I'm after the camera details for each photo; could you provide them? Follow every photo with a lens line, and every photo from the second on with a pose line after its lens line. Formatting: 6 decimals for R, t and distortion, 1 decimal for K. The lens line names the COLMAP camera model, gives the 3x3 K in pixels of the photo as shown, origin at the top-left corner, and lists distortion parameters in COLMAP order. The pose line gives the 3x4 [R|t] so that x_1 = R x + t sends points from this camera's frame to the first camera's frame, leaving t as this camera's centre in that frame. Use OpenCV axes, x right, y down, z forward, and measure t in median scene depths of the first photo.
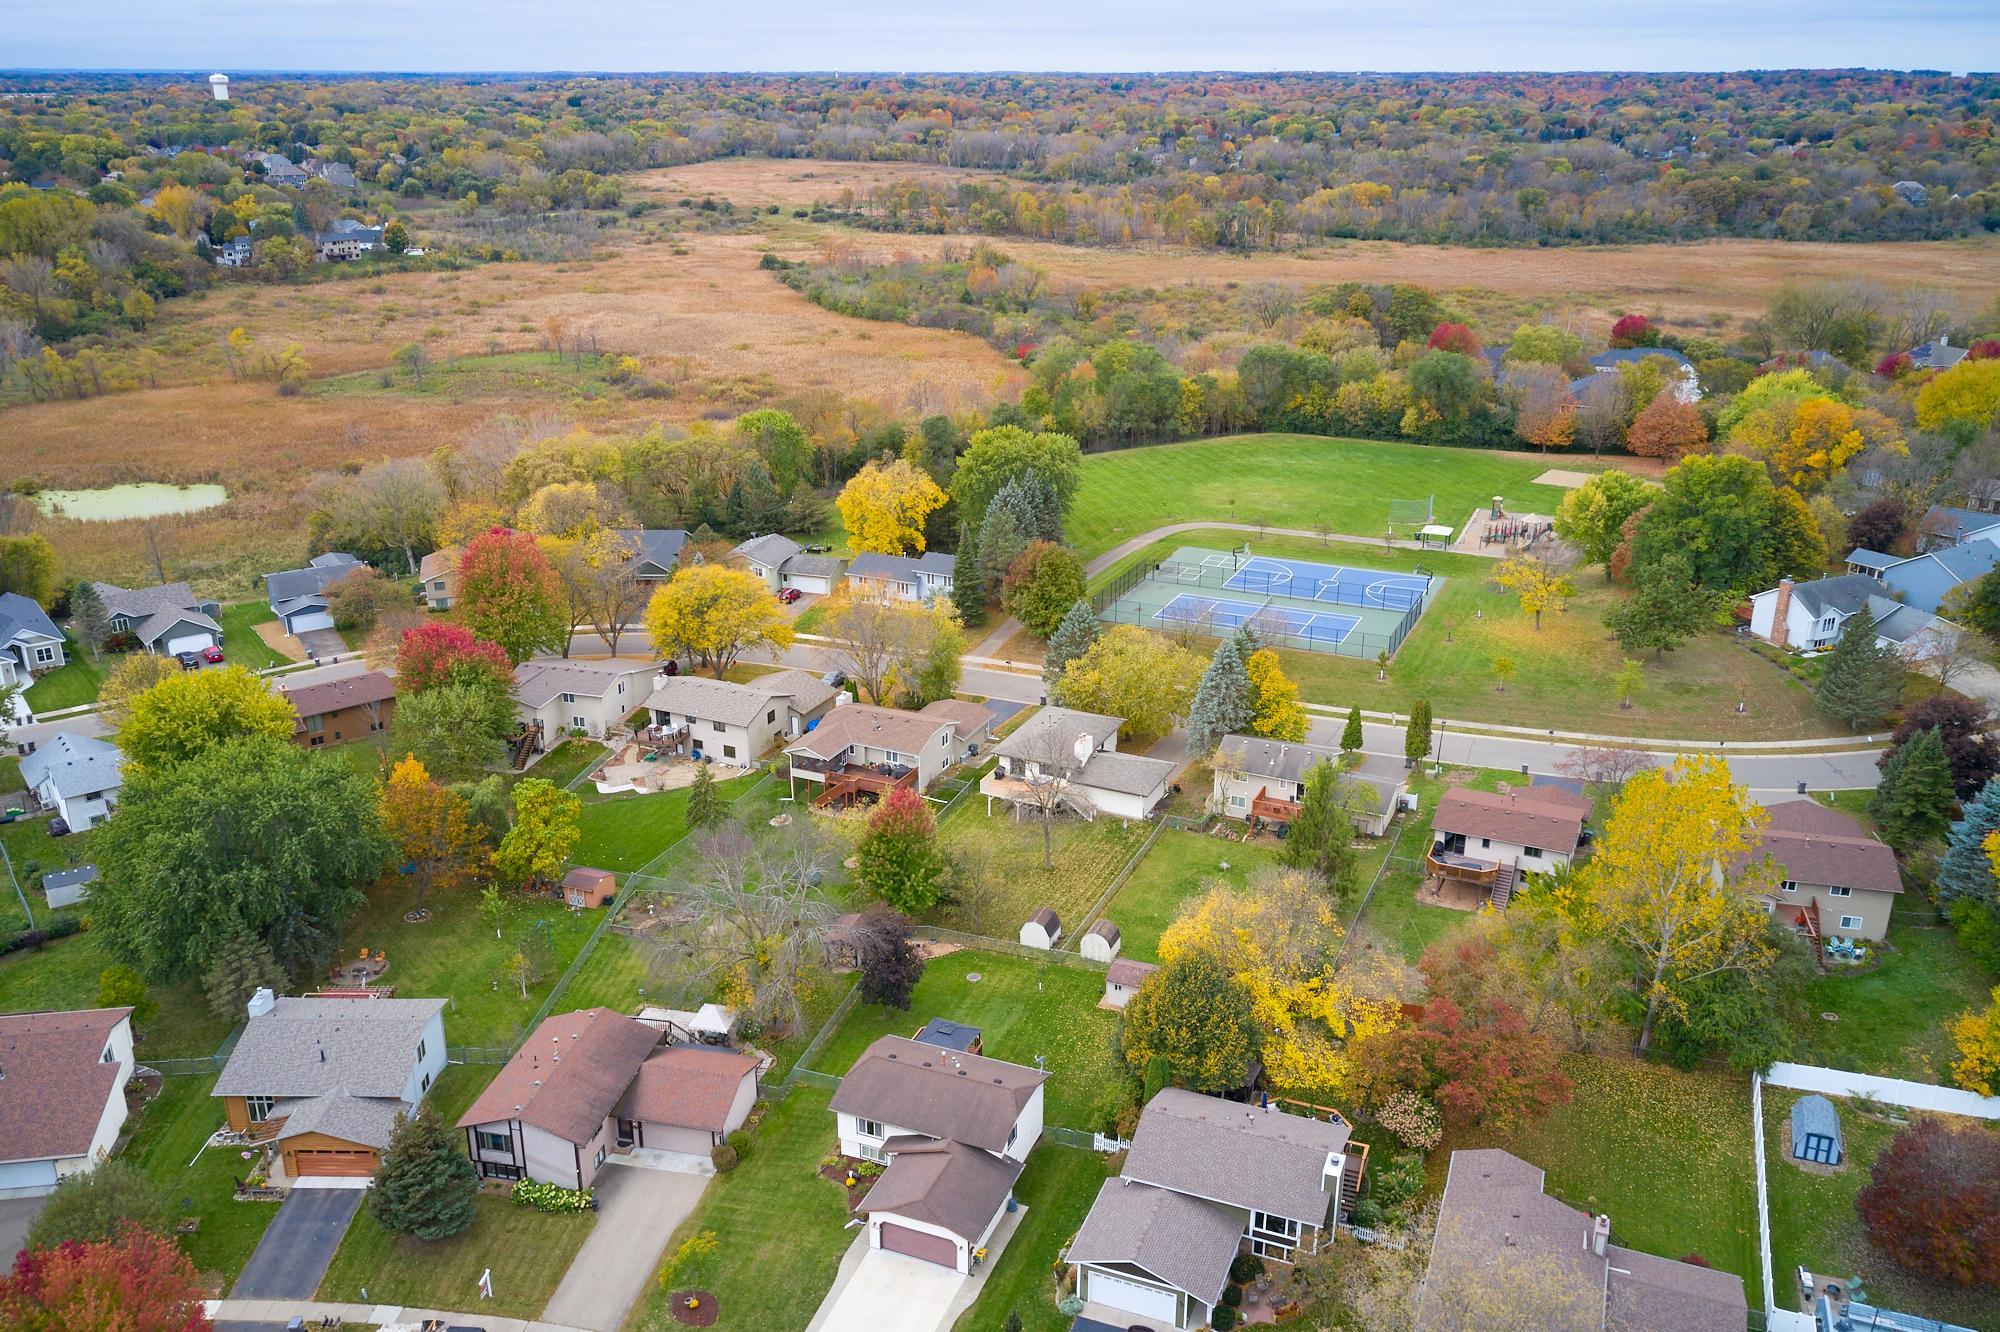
lens RADIAL K [[1595.9, 0, 1000.0], [0, 1595.9, 666.0], [0, 0, 1]] dist [-0.005830, 0.013107]
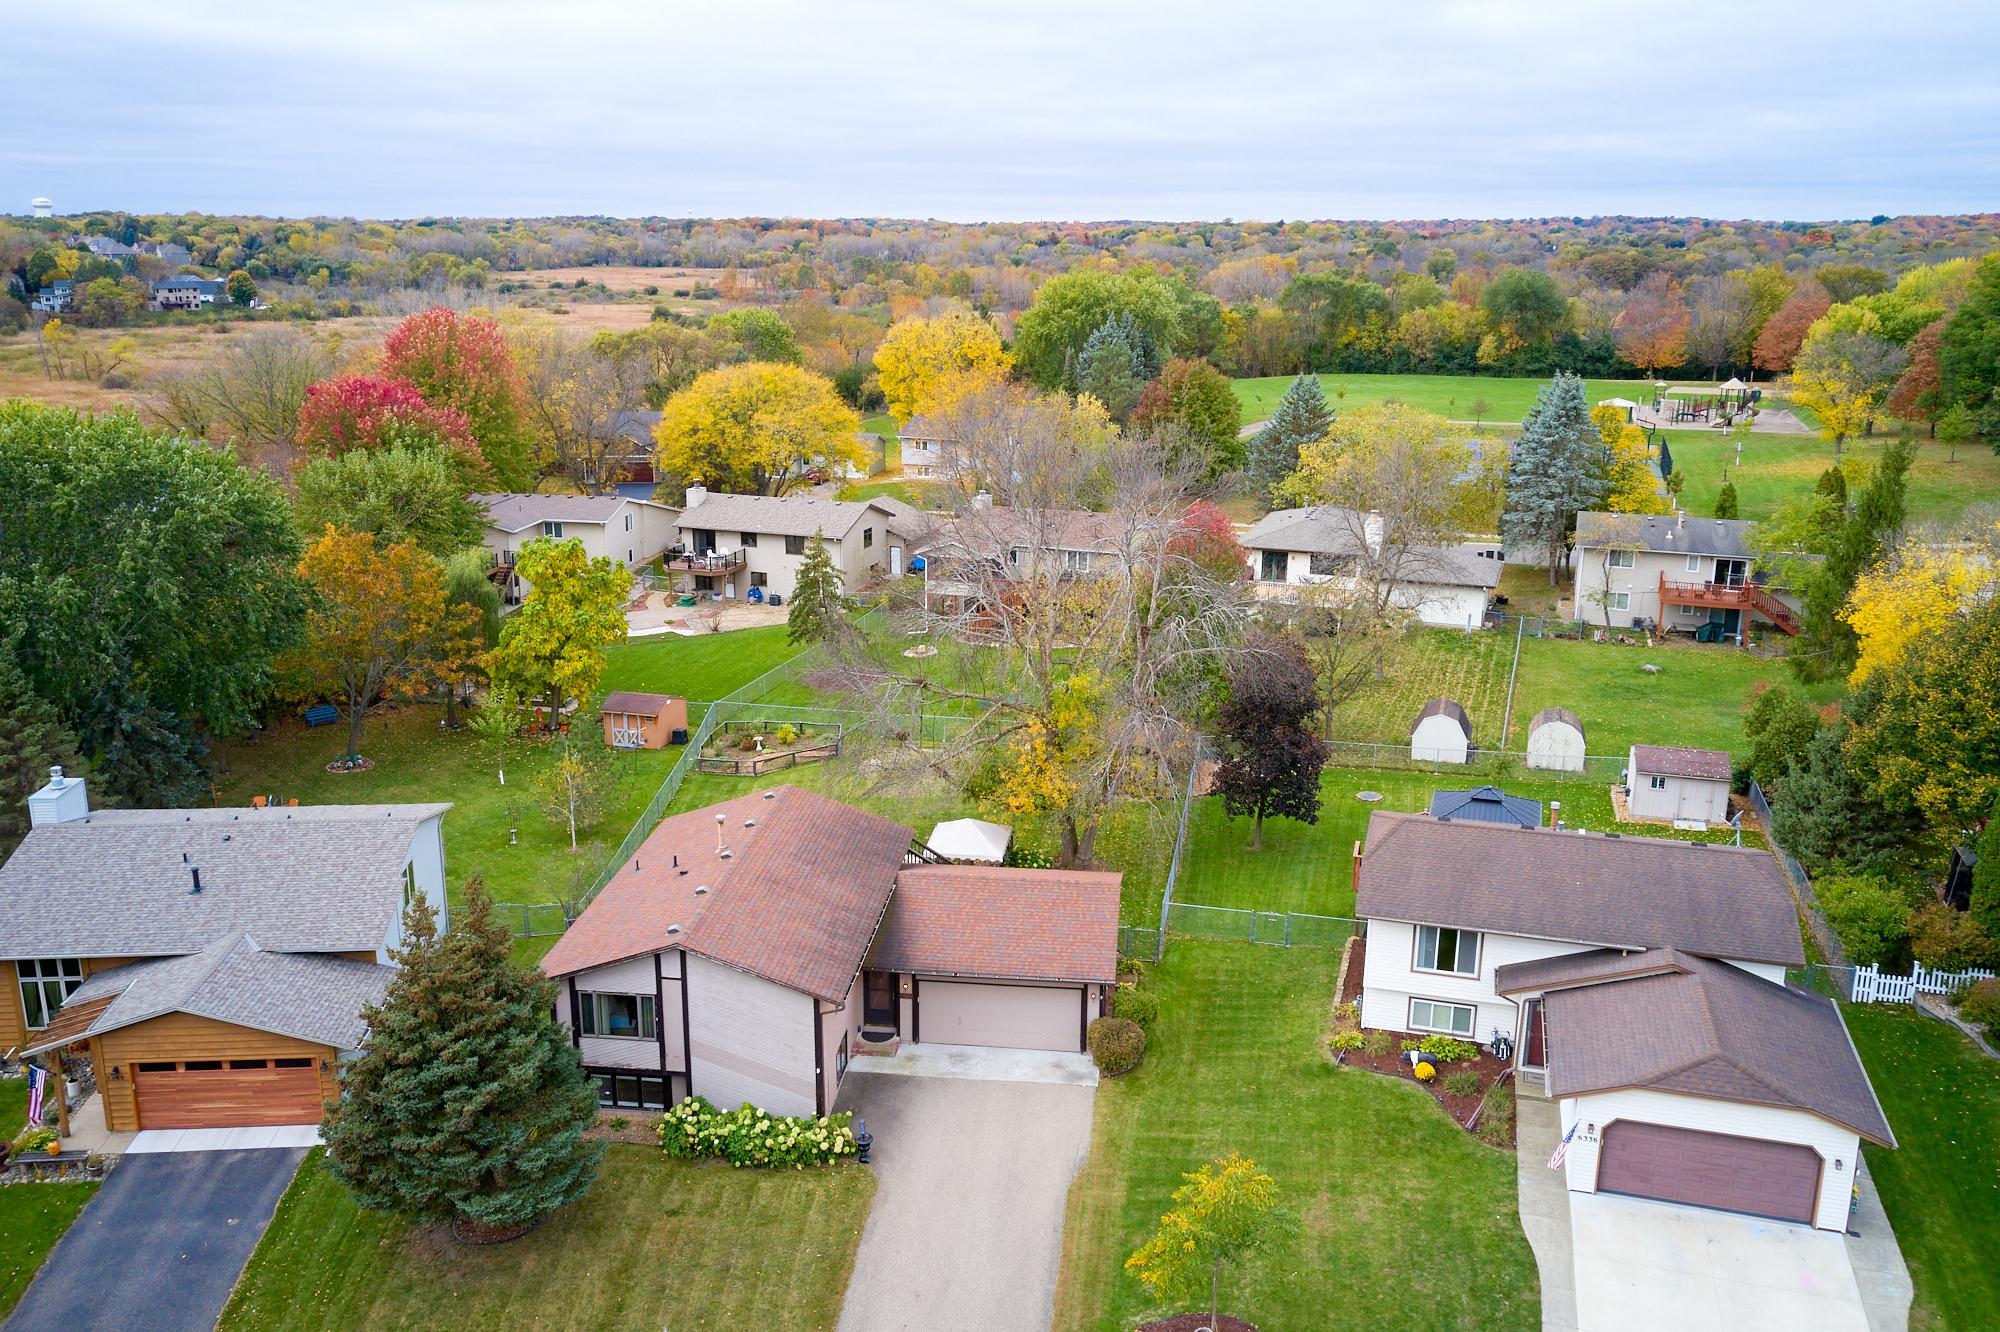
lens RADIAL K [[1595.9, 0, 1000.0], [0, 1595.9, 666.0], [0, 0, 1]] dist [-0.005830, 0.013107]
pose [[0.995540, -0.021112, 0.091947, -0.084214], [0.029398, 0.995533, -0.089721, 0.082422], [-0.089642, 0.092024, 0.991714, 0.185505]]
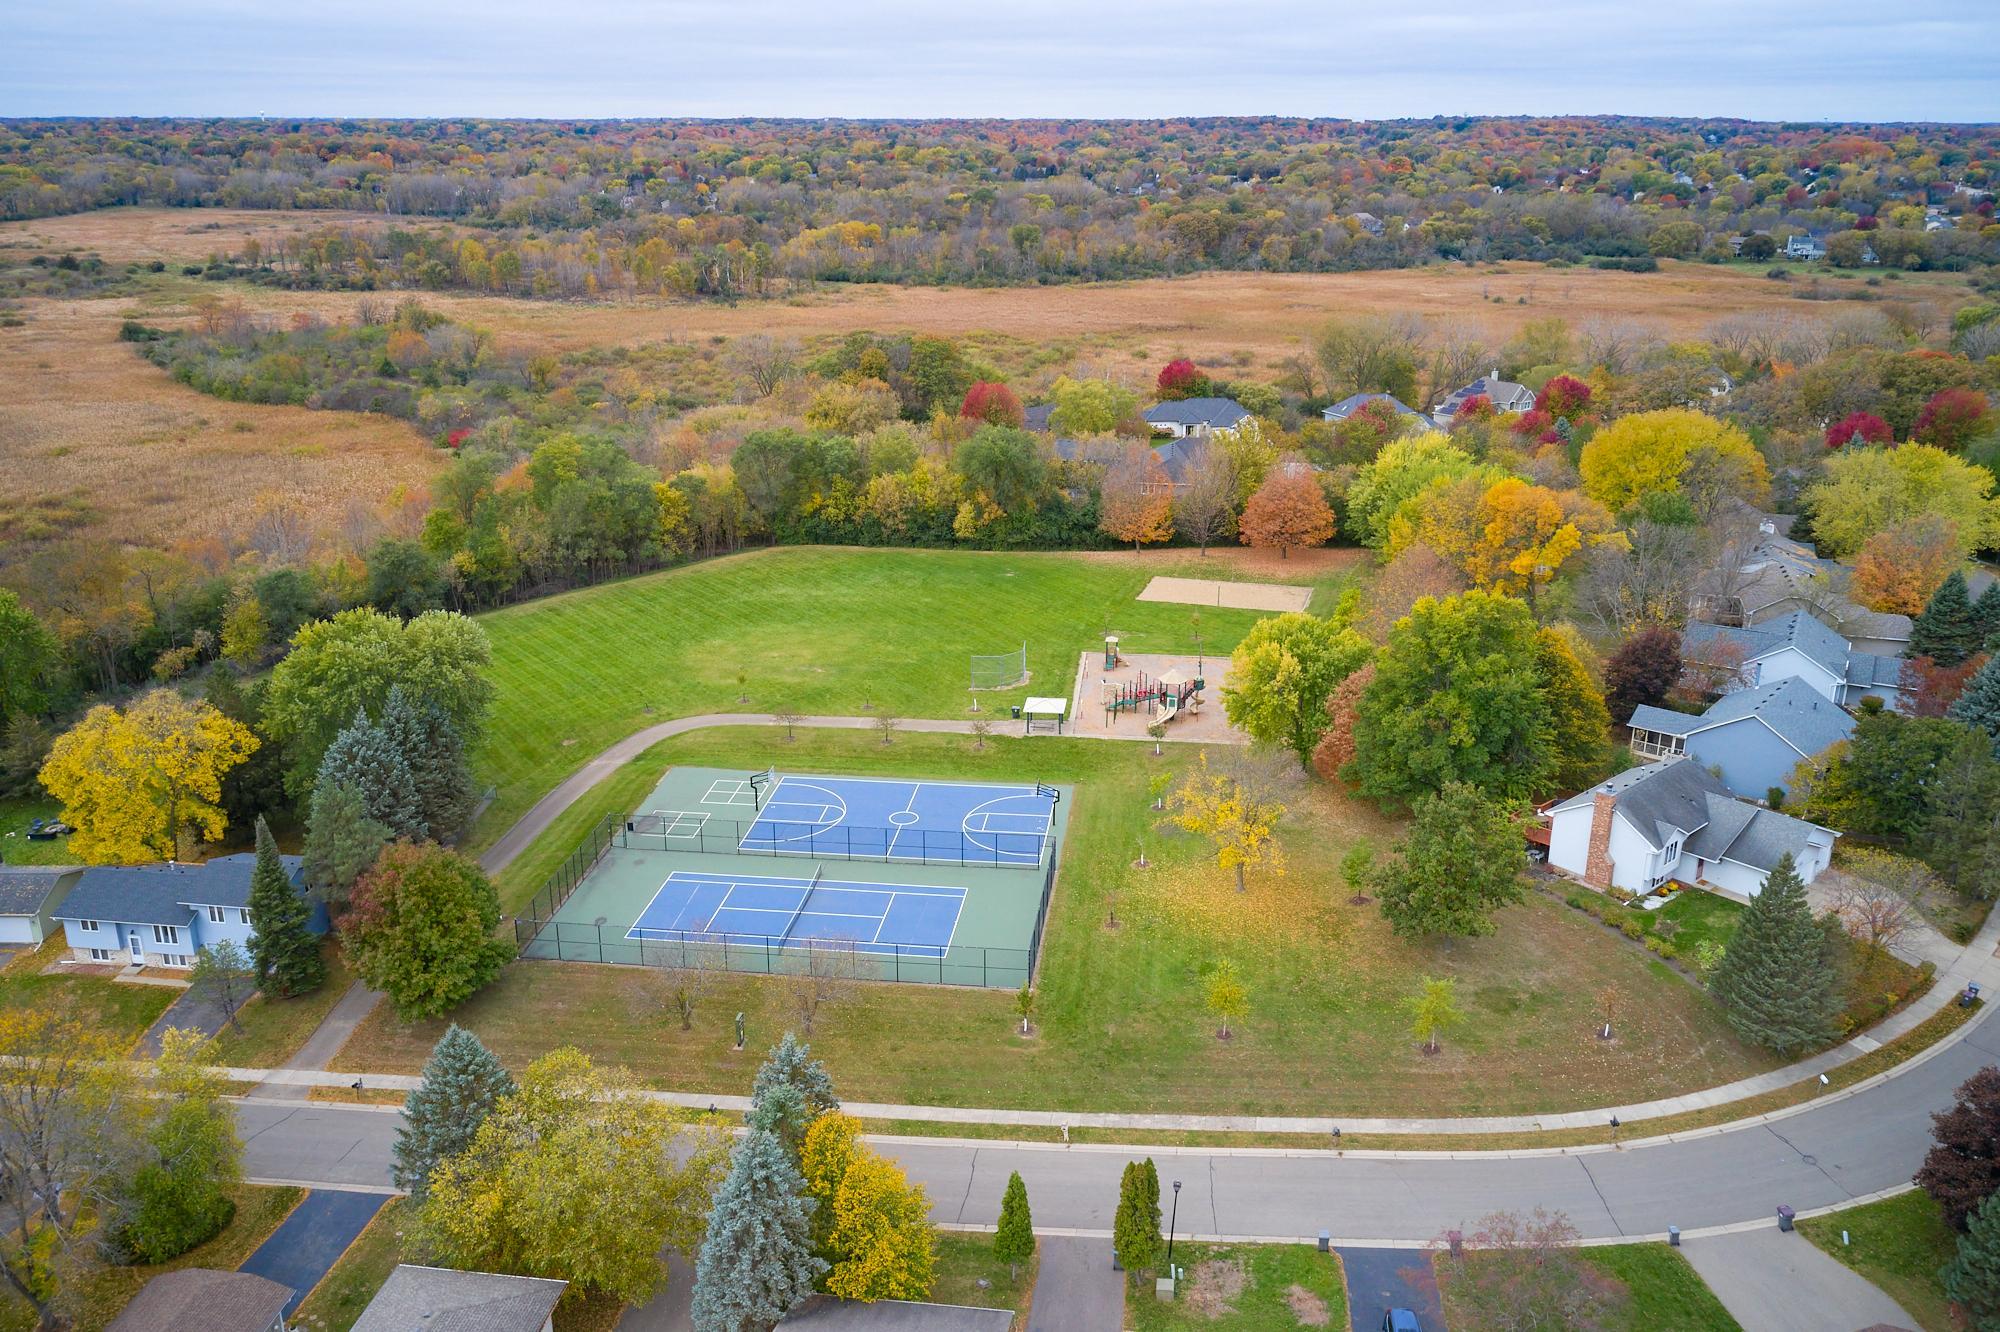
lens RADIAL K [[1595.9, 0, 1000.0], [0, 1595.9, 666.0], [0, 0, 1]] dist [-0.005830, 0.013107]
pose [[0.952057, -0.097320, 0.290026, 0.044494], [0.104967, 0.994416, -0.010887, -0.072983], [-0.287347, 0.040808, 0.956957, 0.264791]]
